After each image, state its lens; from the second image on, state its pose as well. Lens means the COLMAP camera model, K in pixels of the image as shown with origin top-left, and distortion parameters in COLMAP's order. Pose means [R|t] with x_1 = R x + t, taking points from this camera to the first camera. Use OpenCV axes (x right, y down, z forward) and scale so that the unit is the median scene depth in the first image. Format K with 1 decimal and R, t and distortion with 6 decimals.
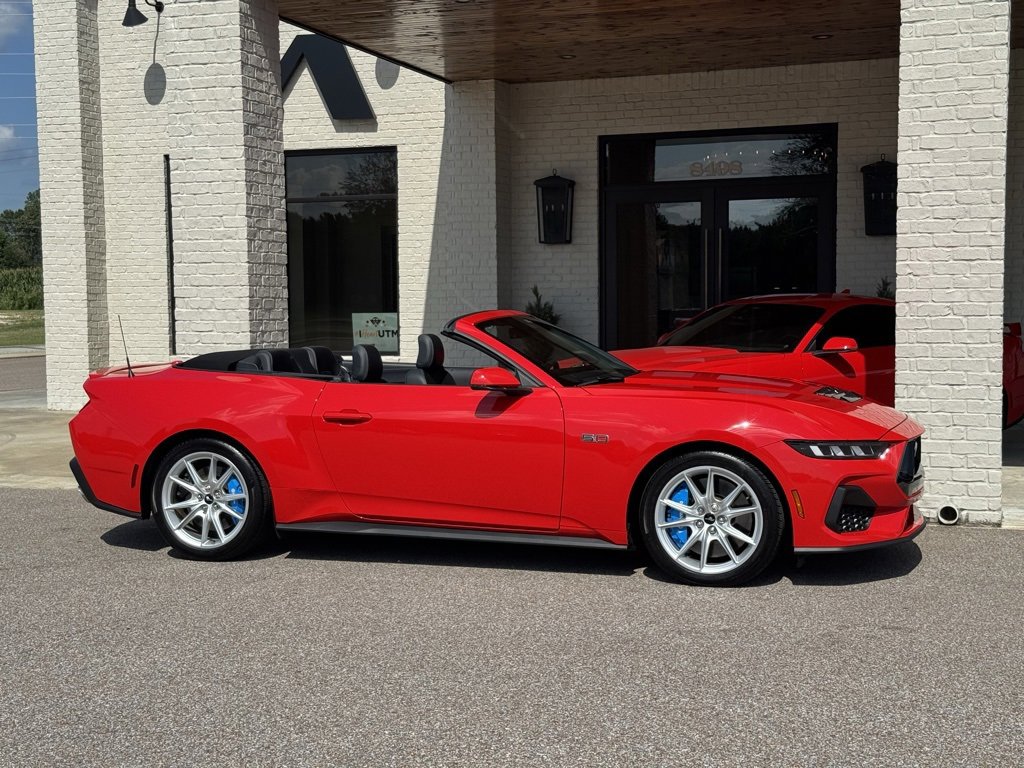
lens RADIAL K [[1427.4, 0, 510.2], [0, 1427.4, 389.3], [0, 0, 1]] dist [0.122018, 0.000000]
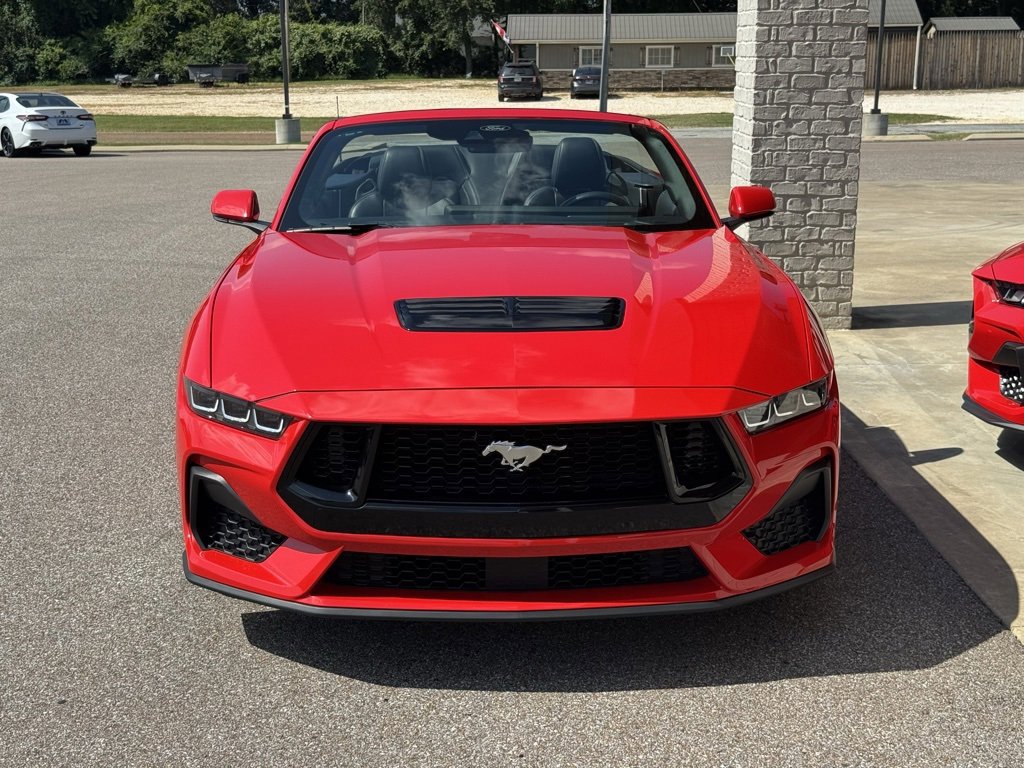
lens RADIAL K [[1427.4, 0, 504.2], [0, 1427.4, 381.5], [0, 0, 1]] dist [0.122018, 0.000000]
pose [[0.345046, 0.216914, -0.913177, 0.489047], [-0.060551, 0.976046, 0.208968, -0.054546], [0.936631, -0.016810, 0.349915, 0.591020]]
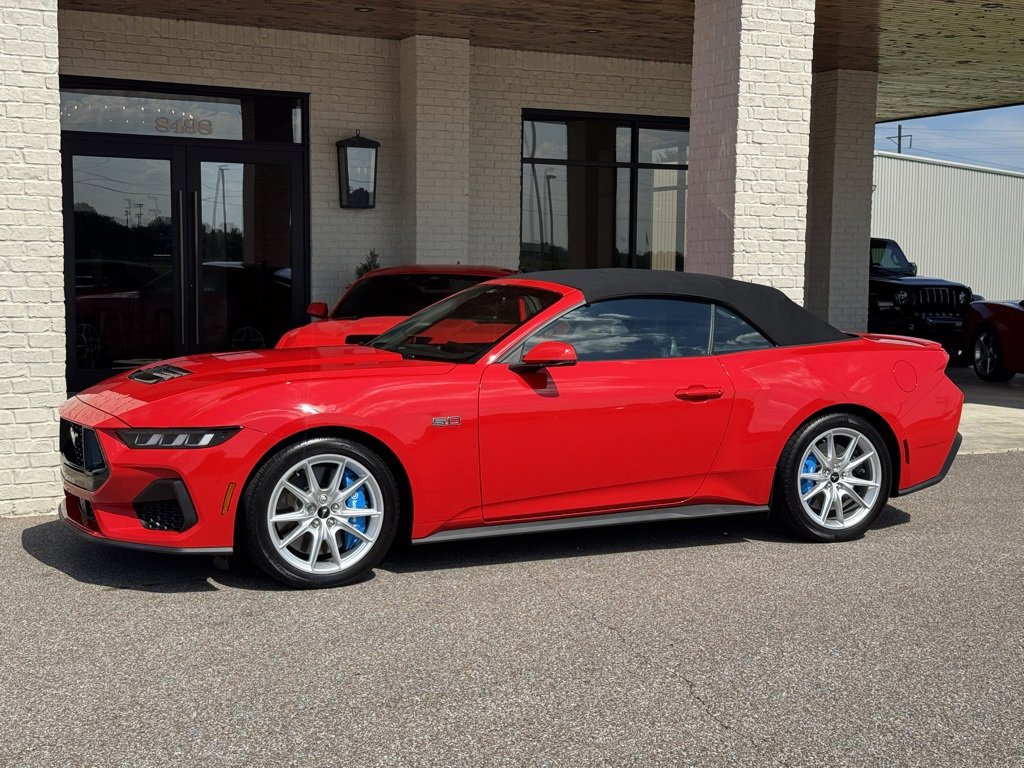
lens RADIAL K [[1427.4, 0, 518.8], [0, 1427.4, 381.8], [0, 0, 1]] dist [0.122018, 0.000000]
pose [[0.699565, -0.041994, 0.713334, -0.553686], [0.030580, 0.999117, 0.028828, -0.011652], [-0.713914, 0.001646, 0.700231, 0.273204]]
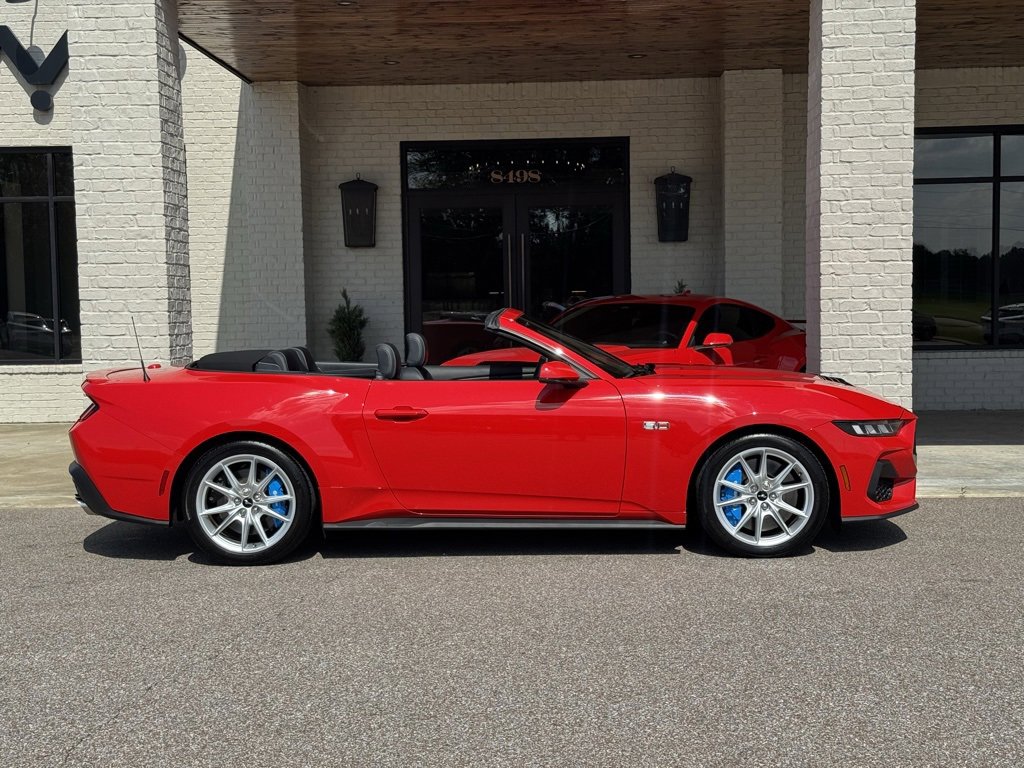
lens RADIAL K [[1427.4, 0, 515.6], [0, 1427.4, 387.2], [0, 0, 1]] dist [0.122018, 0.000000]
pose [[0.957800, -0.024244, 0.286412, -0.230589], [0.026293, 0.999649, -0.003310, 0.004252], [-0.286231, 0.010701, 0.958101, 0.005994]]
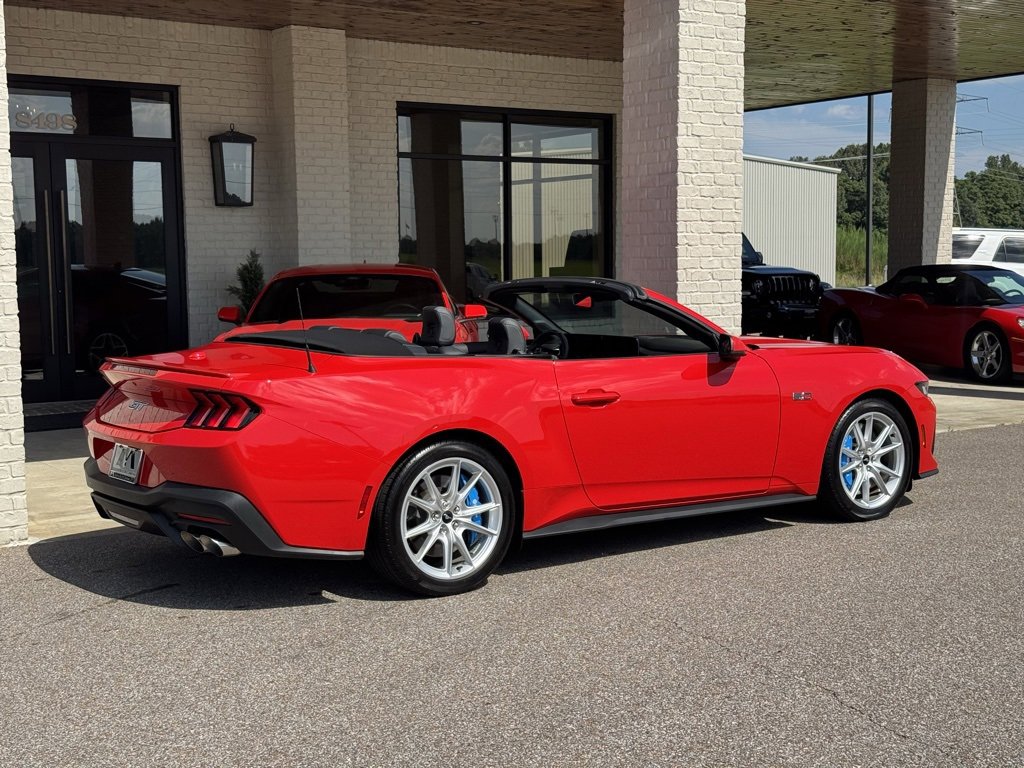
lens RADIAL K [[1427.4, 0, 511.3], [0, 1427.4, 387.1], [0, 0, 1]] dist [0.122018, 0.000000]
pose [[0.584381, -0.070178, 0.808439, -0.606202], [0.059406, 0.997280, 0.043629, -0.020411], [-0.809302, 0.022530, 0.586961, 0.372537]]
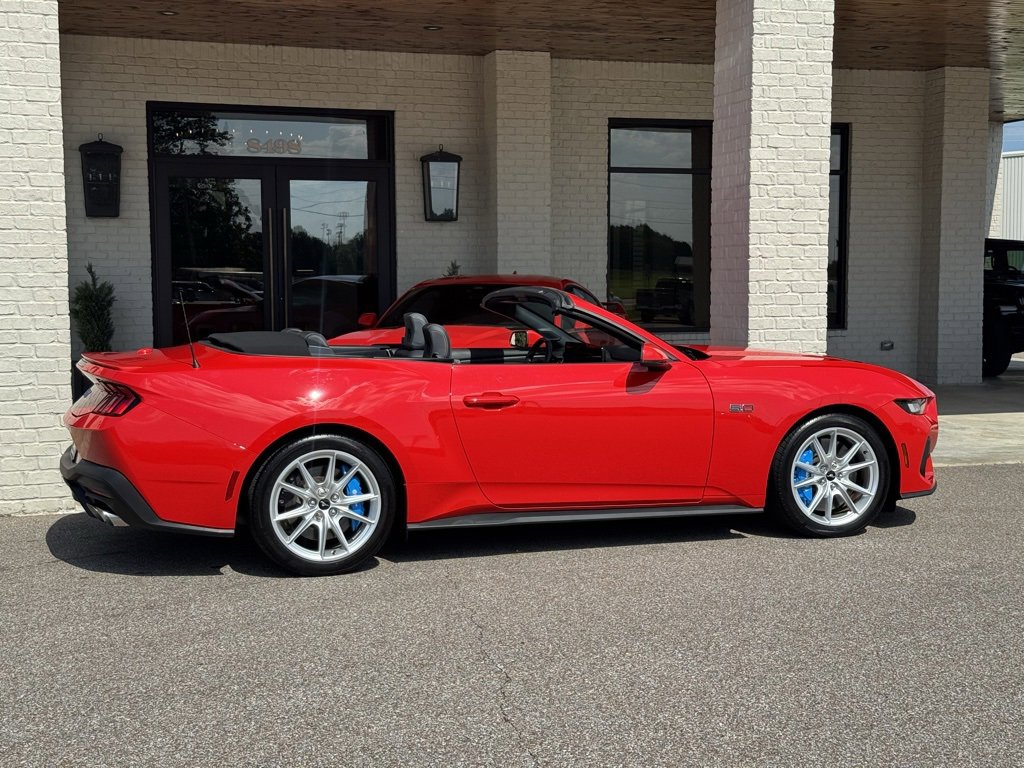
lens RADIAL K [[1427.4, 0, 515.0], [0, 1427.4, 384.6], [0, 0, 1]] dist [0.122018, 0.000000]
pose [[0.797141, -0.040445, 0.602437, -0.467865], [0.036847, 0.999153, 0.018322, -0.005332], [-0.602668, 0.007593, 0.797956, 0.177570]]
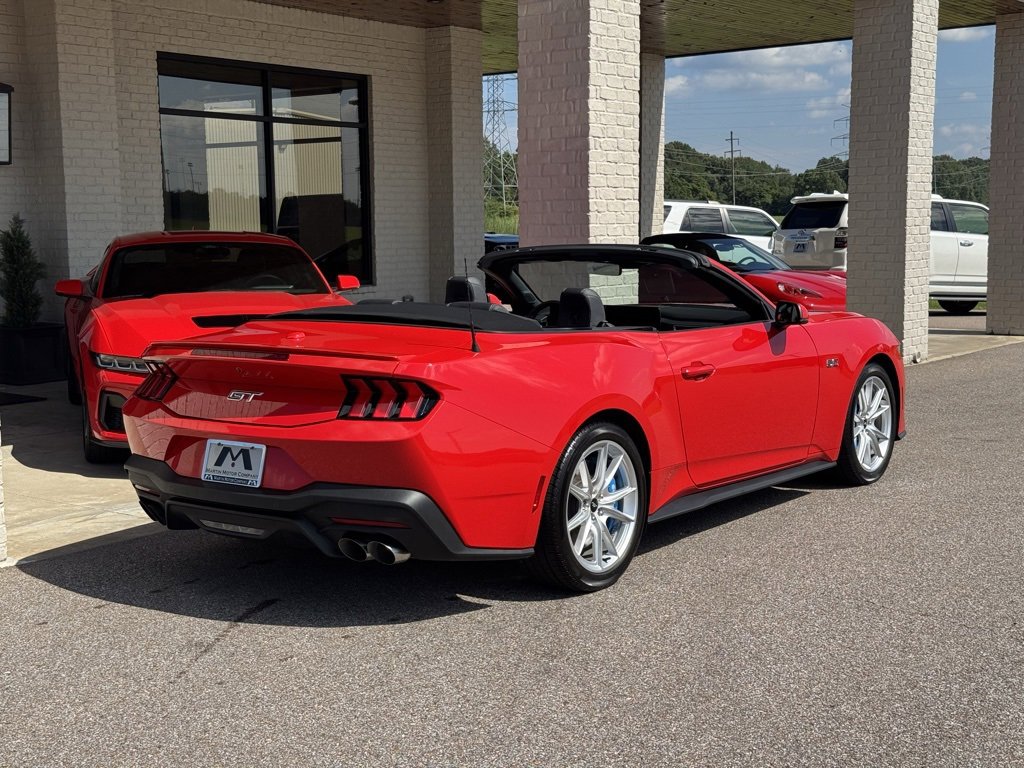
lens RADIAL K [[1427.4, 0, 514.9], [0, 1427.4, 386.2], [0, 0, 1]] dist [0.122018, 0.000000]
pose [[0.313089, -0.102192, 0.944210, -0.665177], [0.070876, 0.993936, 0.084073, -0.035196], [-0.947075, 0.040599, 0.318433, 0.592250]]
